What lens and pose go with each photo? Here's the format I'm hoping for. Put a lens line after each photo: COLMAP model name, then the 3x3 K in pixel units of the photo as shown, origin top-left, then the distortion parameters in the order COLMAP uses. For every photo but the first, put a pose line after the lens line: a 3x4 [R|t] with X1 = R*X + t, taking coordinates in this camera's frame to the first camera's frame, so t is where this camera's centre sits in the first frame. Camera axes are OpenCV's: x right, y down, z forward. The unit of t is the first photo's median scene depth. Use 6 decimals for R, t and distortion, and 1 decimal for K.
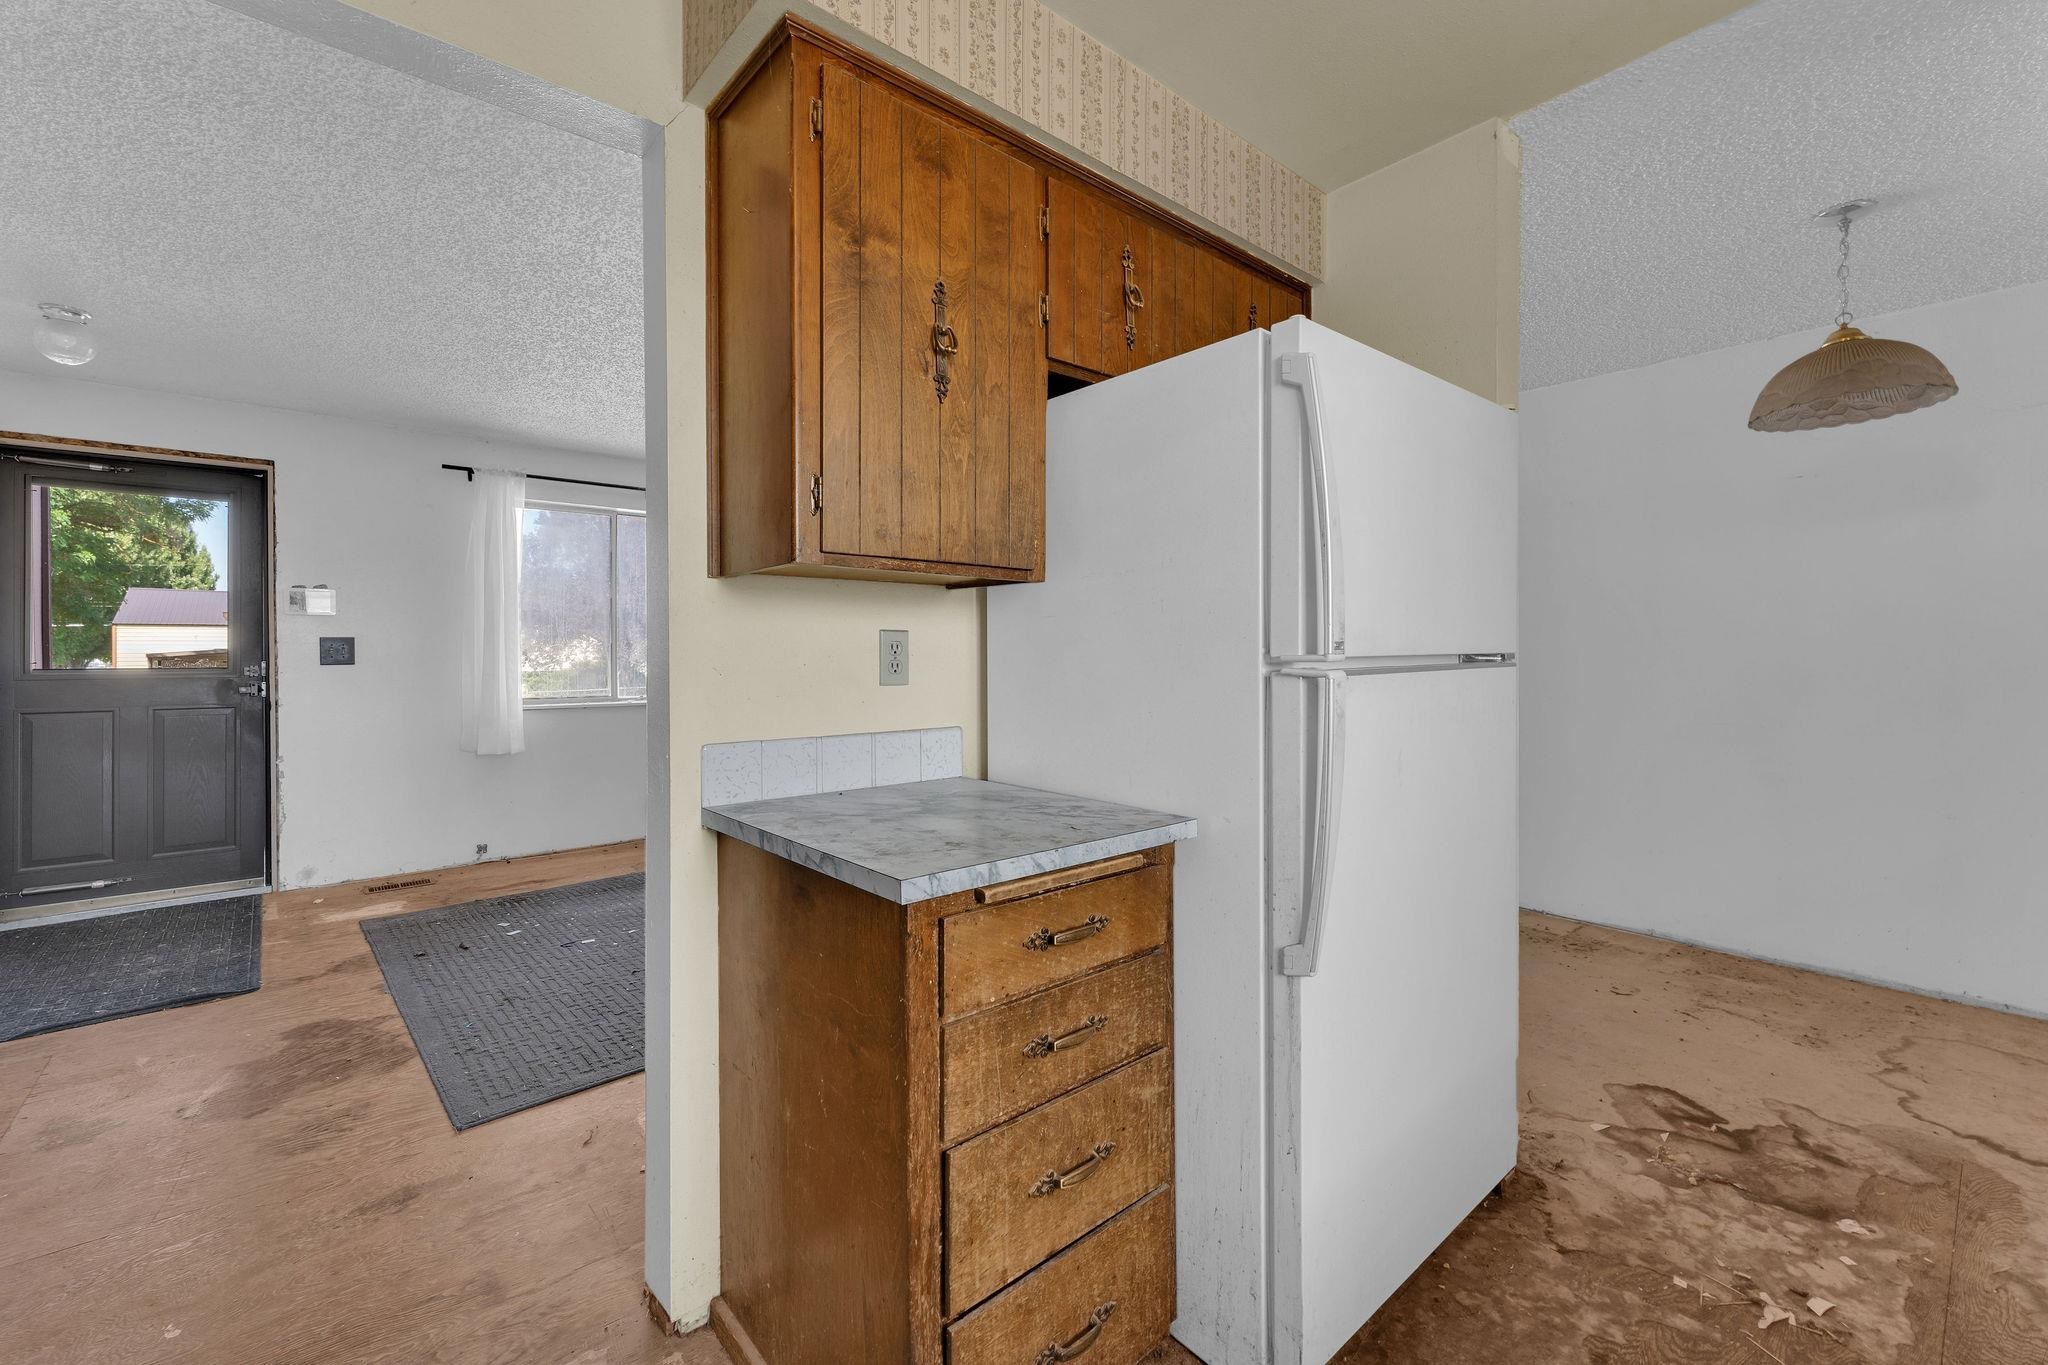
lens RADIAL K [[841.4, 0, 1016.7], [0, 841.4, 653.3], [0, 0, 1]] dist [0.002920, 0.000241]
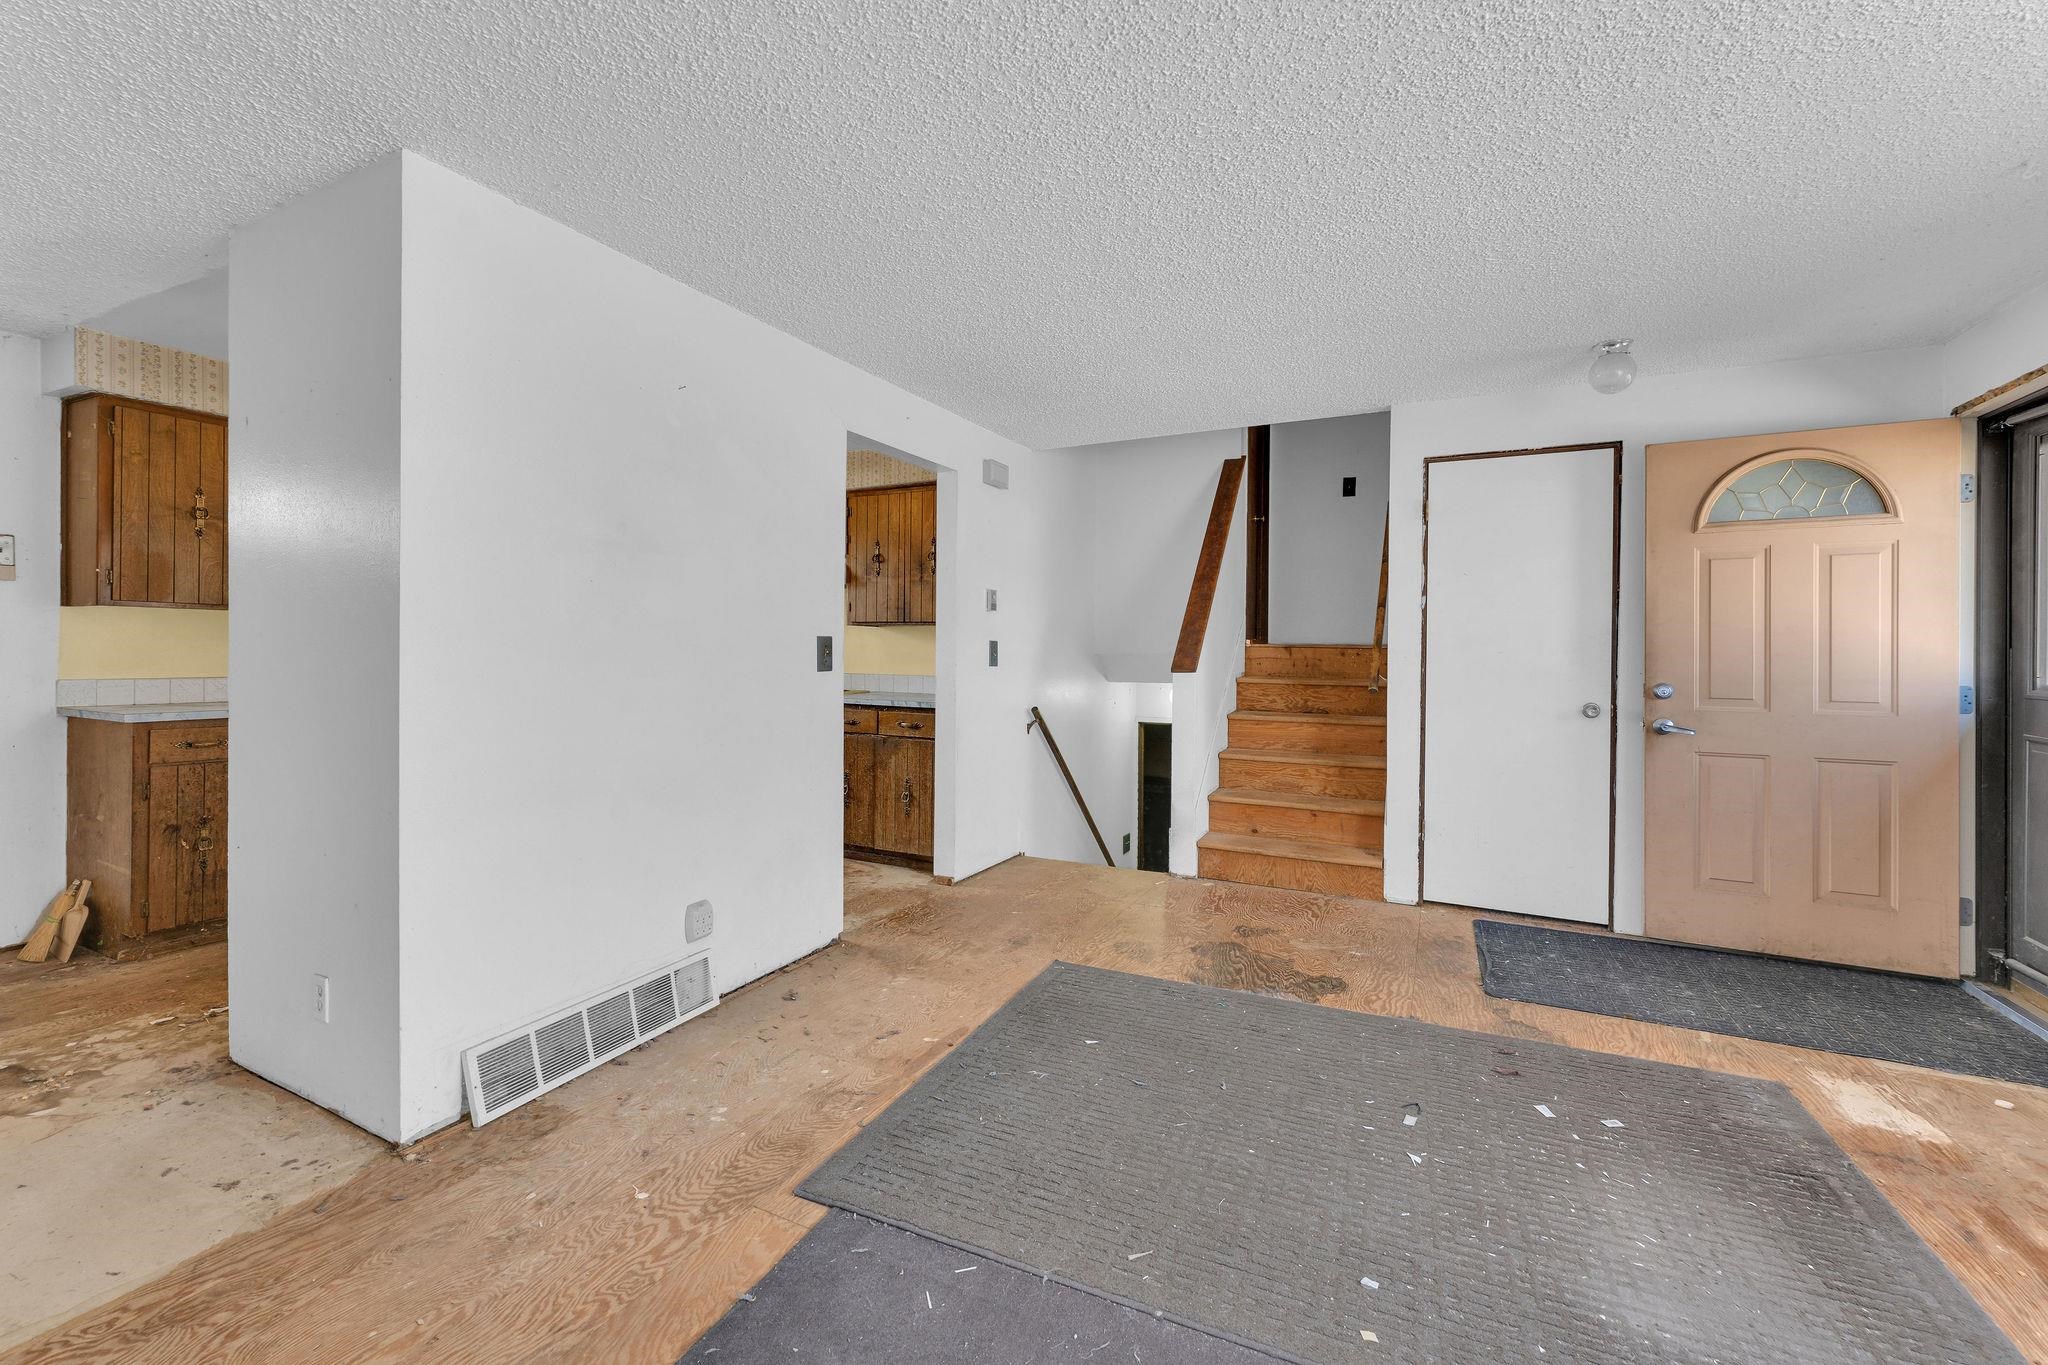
lens RADIAL K [[841.4, 0, 1016.7], [0, 841.4, 653.3], [0, 0, 1]] dist [0.002920, 0.000241]
pose [[-0.920895, -0.006045, -0.389764, 0.008107], [-0.010445, 0.999903, 0.009170, -0.010700], [0.389671, 0.012515, -0.920869, 1.908323]]
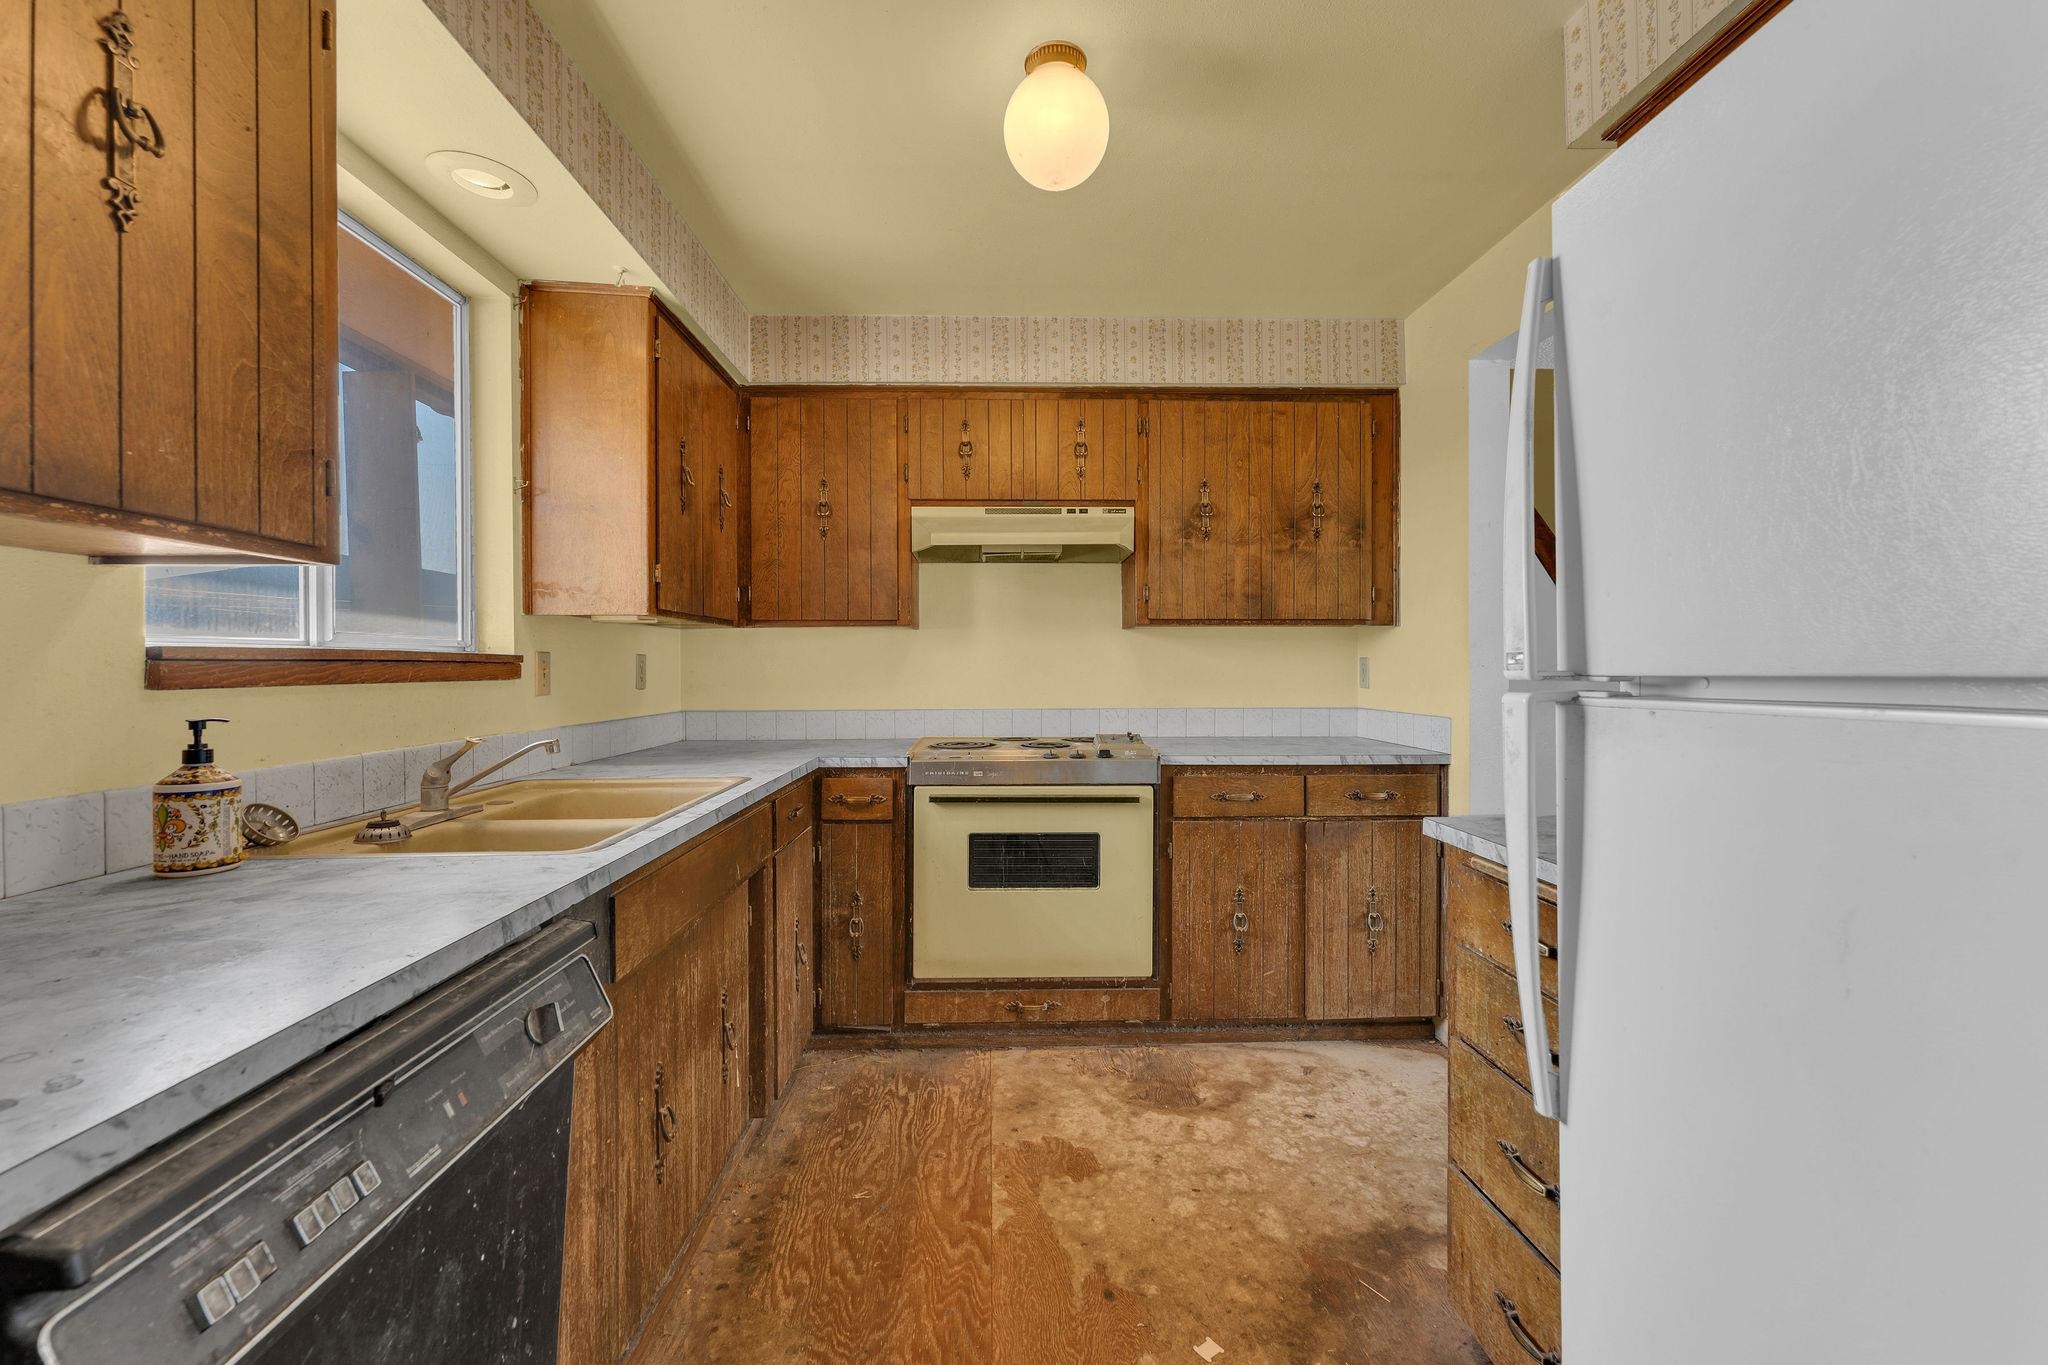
lens RADIAL K [[830.9, 0, 1018.6], [0, 830.9, 668.3], [0, 0, 1]] dist [0.002021, -0.000019]
pose [[-0.625179, 0.005661, -0.780461, 0.561057], [0.005777, 0.999980, 0.002625, -0.001031], [0.780460, -0.002867, -0.625199, 0.534665]]
